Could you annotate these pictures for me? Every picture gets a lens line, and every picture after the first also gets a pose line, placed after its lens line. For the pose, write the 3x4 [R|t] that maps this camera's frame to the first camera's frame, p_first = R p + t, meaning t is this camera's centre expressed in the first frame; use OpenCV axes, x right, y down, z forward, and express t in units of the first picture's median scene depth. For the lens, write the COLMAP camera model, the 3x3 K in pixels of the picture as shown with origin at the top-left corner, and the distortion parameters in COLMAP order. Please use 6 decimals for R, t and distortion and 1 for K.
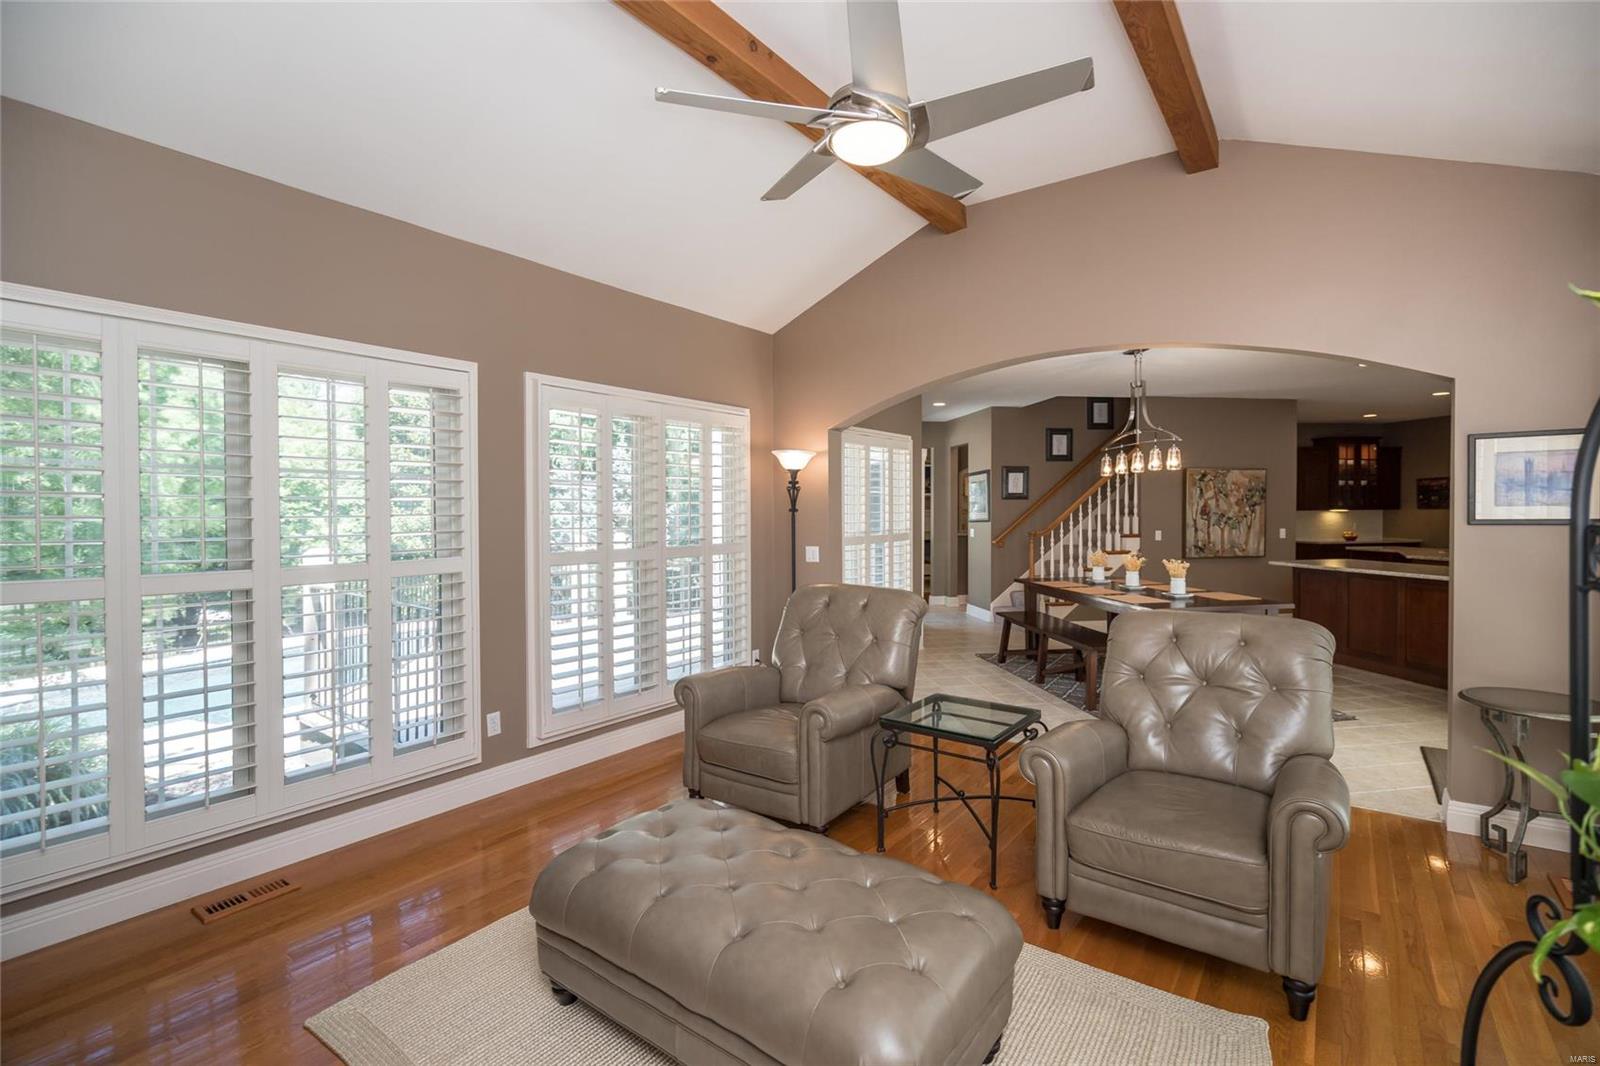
lens RADIAL K [[729.5, 0, 816.3], [0, 729.5, 521.1], [0, 0, 1]] dist [0.000596, 0.002616]
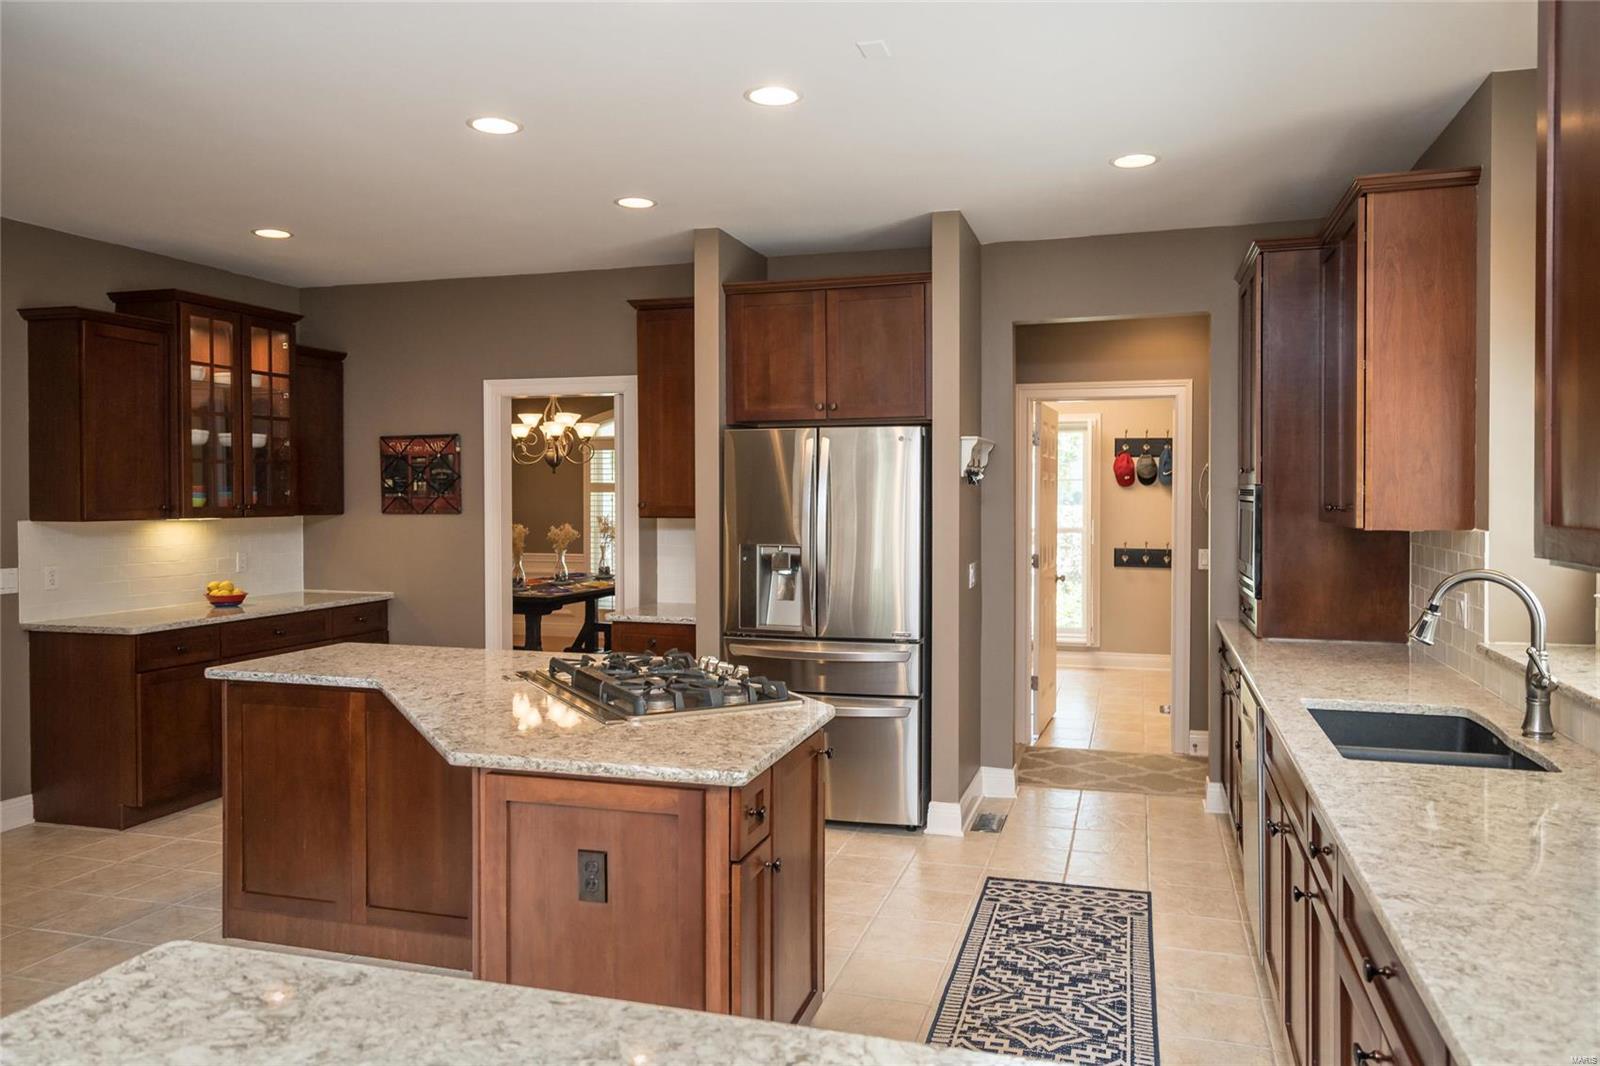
lens RADIAL K [[1086.3, 0, 802.0], [0, 1086.3, 518.5], [0, 0, 1]] dist [-0.003074, -0.001027]
pose [[0.441138, -0.015823, 0.897300, 0.508135], [0.013549, 0.999848, 0.010970, -0.021956], [-0.897337, 0.007319, 0.441285, 0.687145]]
